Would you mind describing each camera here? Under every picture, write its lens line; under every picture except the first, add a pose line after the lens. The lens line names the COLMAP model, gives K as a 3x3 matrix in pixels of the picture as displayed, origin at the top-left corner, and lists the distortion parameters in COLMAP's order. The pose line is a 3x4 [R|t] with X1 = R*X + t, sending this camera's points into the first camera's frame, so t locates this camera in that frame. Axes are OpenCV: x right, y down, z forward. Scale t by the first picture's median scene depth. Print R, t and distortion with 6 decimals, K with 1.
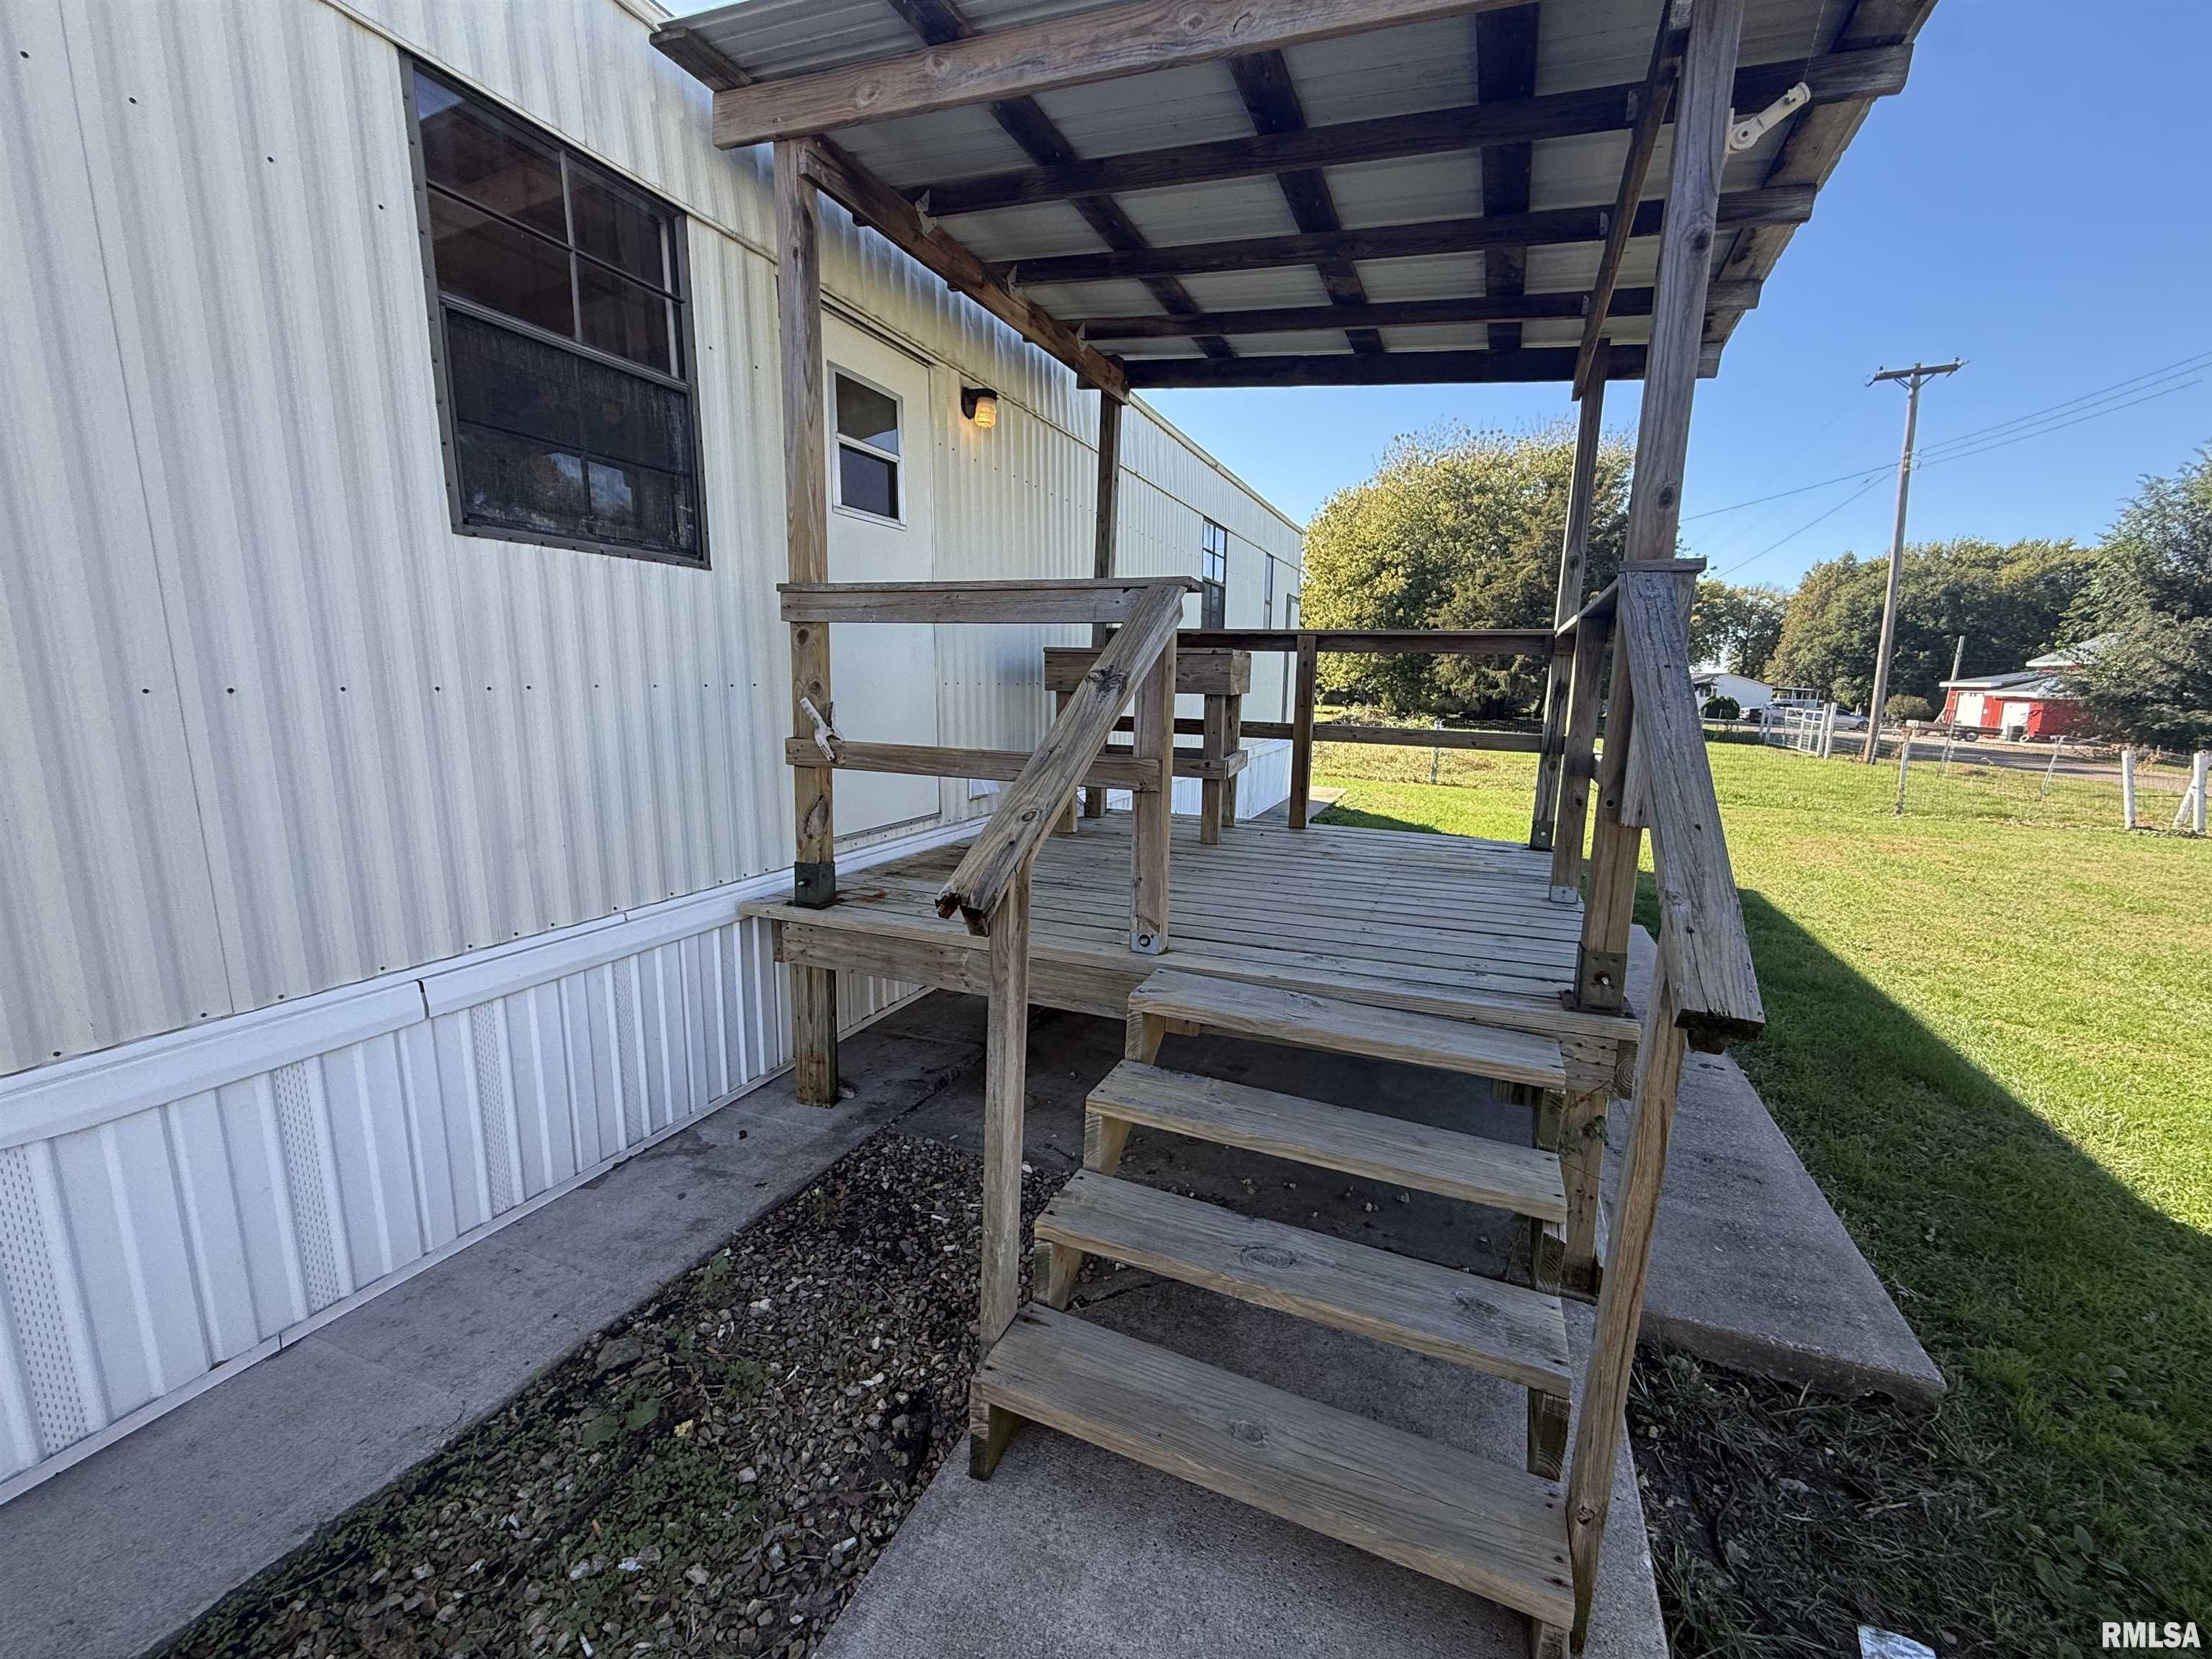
lens RADIAL K [[920.0, 0, 1106.0], [0, 920.0, 829.5], [0, 0, 1]] dist [0.001274, 0.000382]
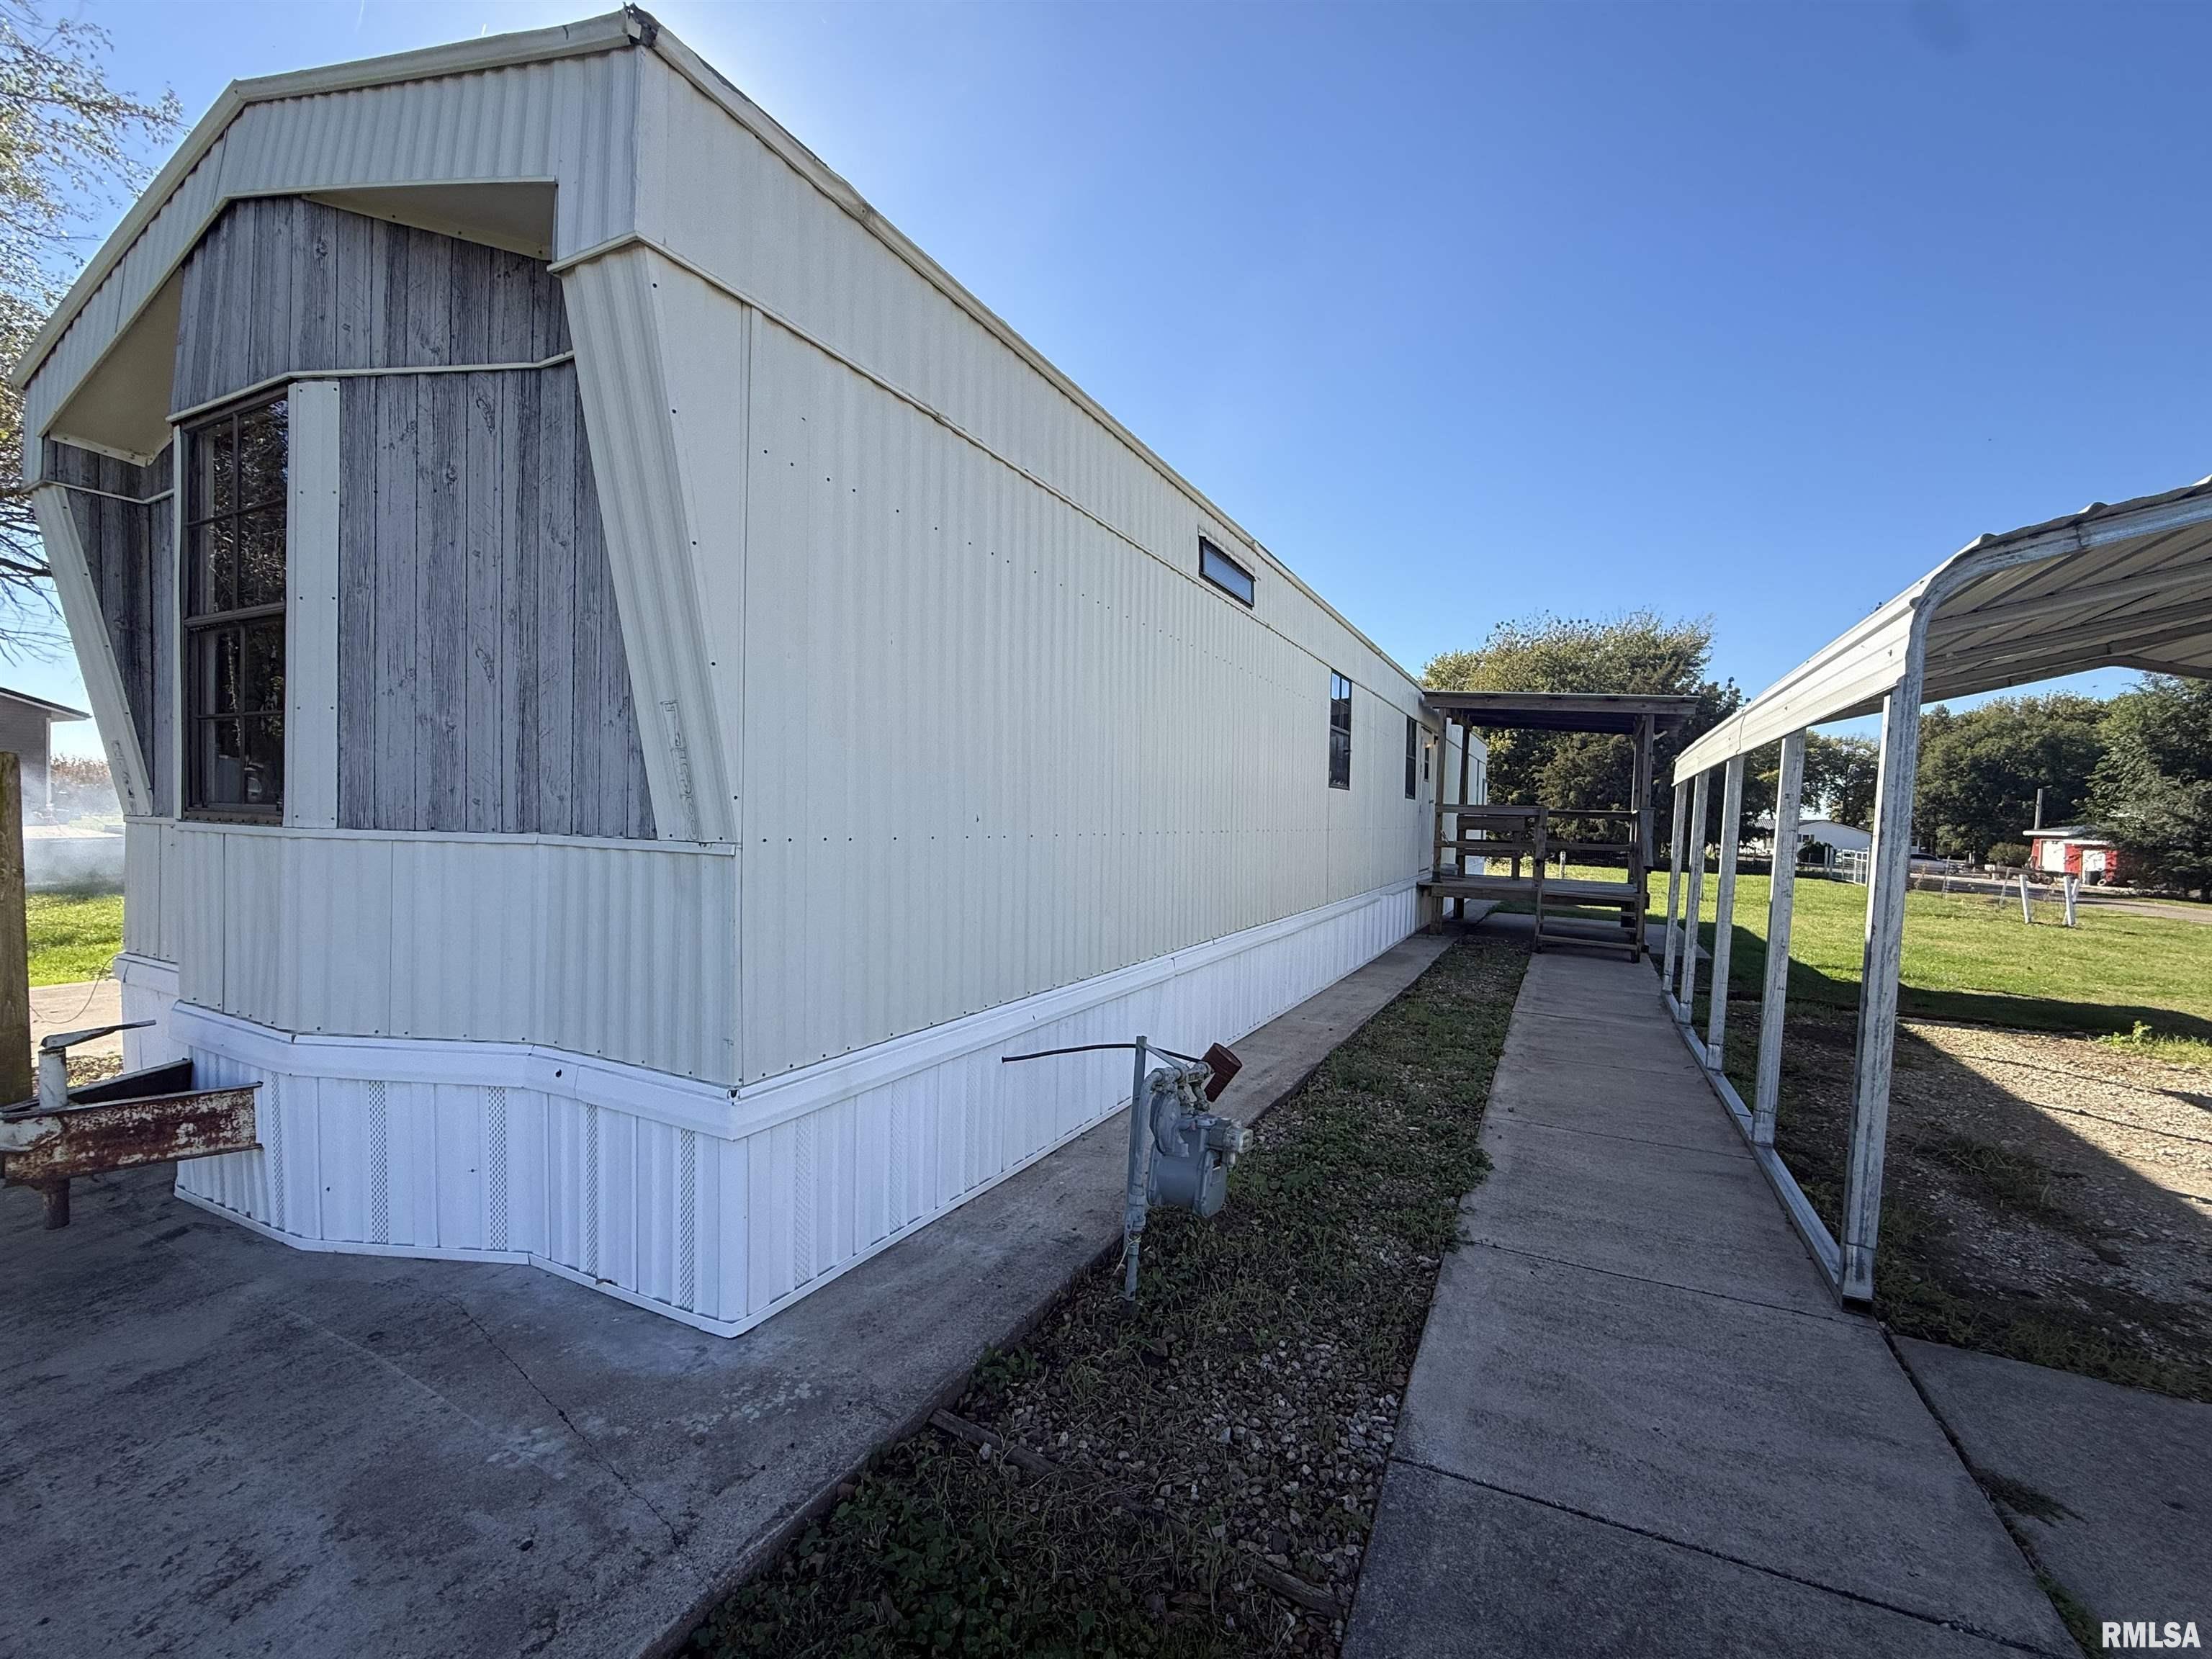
lens RADIAL K [[920.0, 0, 1106.0], [0, 920.0, 829.5], [0, 0, 1]] dist [0.001274, 0.000382]
pose [[0.996188, 0.010683, -0.086570, -0.094721], [-0.023512, 0.988624, -0.148557, 0.032183], [0.083998, 0.150026, 0.985107, -0.205940]]
